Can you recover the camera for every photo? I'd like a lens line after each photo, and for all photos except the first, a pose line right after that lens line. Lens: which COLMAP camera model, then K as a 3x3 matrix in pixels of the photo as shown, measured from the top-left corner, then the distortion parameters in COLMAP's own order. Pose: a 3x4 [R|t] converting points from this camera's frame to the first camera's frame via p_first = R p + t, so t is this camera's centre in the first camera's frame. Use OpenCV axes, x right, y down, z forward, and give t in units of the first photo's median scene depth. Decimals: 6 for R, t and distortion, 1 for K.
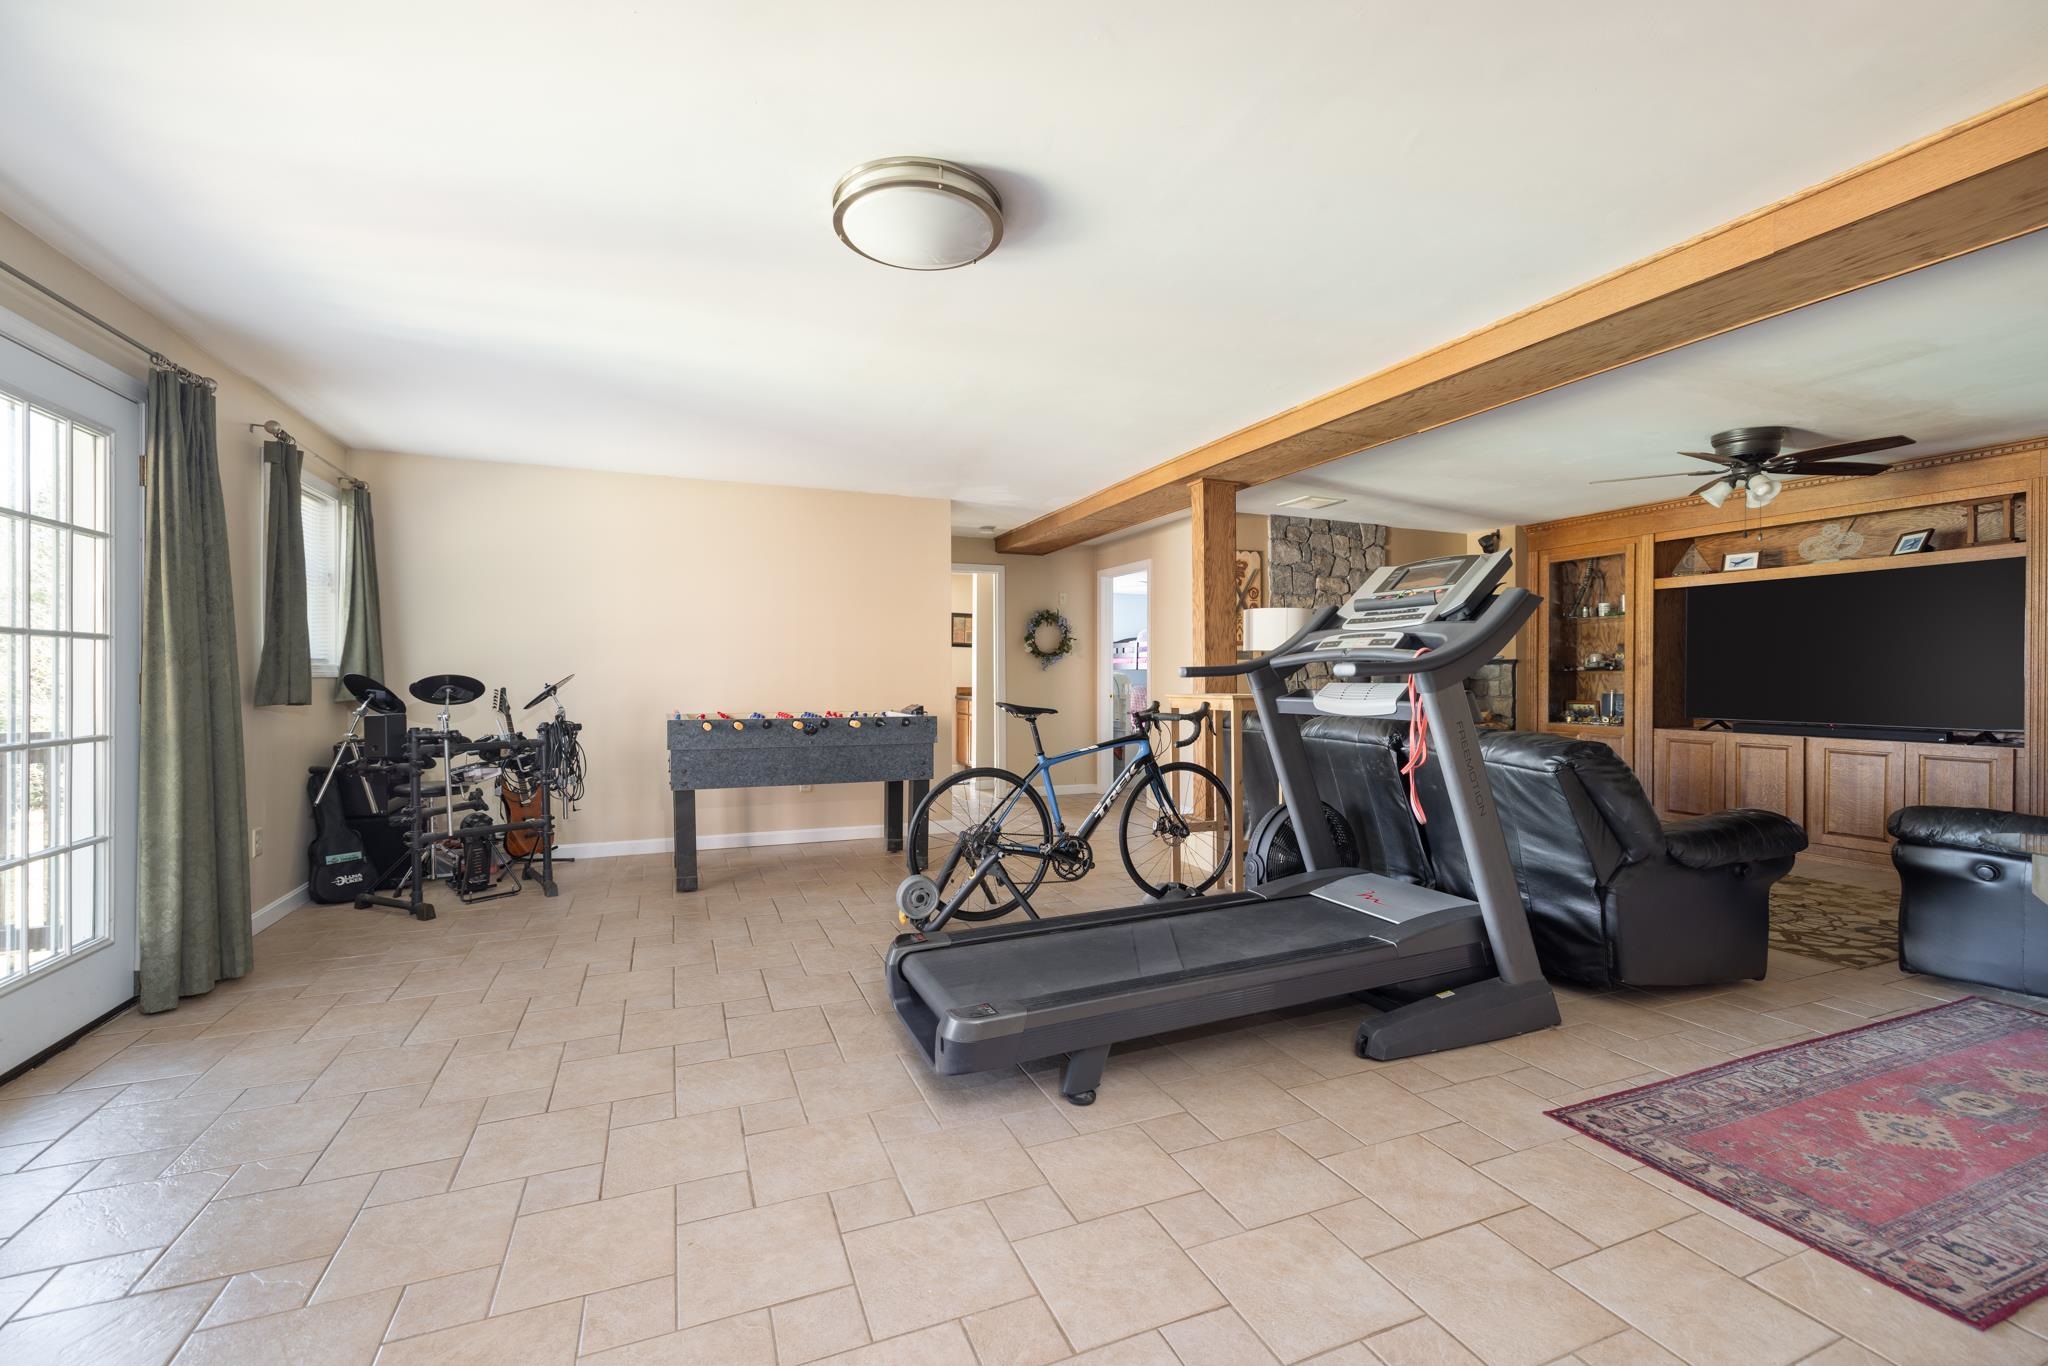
lens RADIAL K [[852.6, 0, 1019.9], [0, 852.6, 699.0], [0, 0, 1]] dist [0.000935, -0.000381]
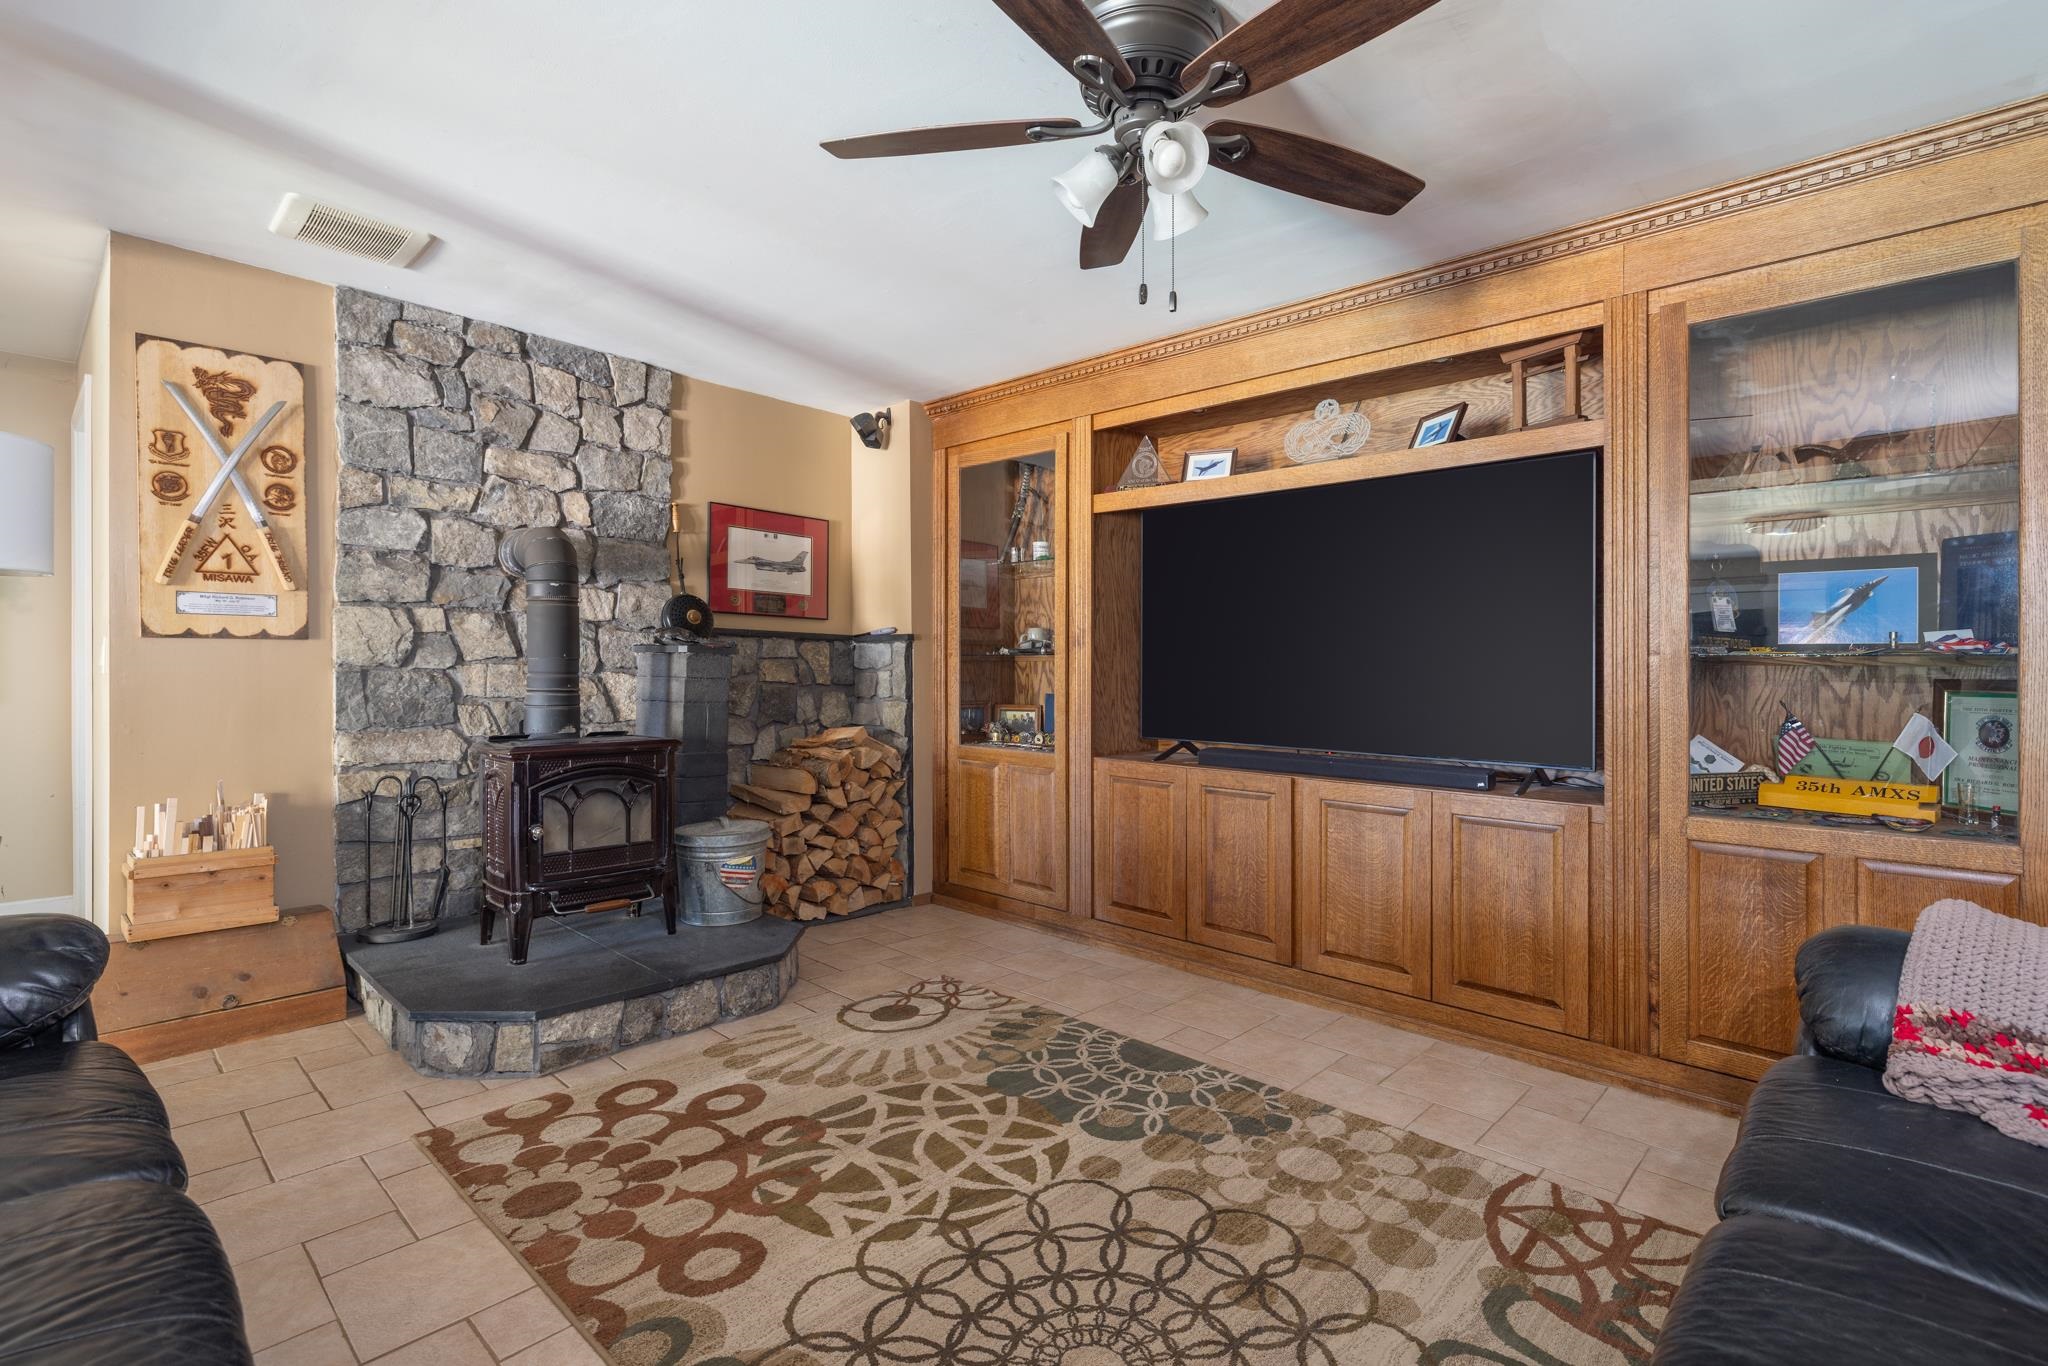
lens RADIAL K [[939.2, 0, 1026.7], [0, 939.2, 673.7], [0, 0, 1]] dist [-0.001196, -0.000076]
pose [[0.909273, 0.006316, 0.416153, 0.441525], [0.000354, 0.999873, -0.015948, -0.011015], [-0.416201, 0.014649, 0.909155, 0.448420]]
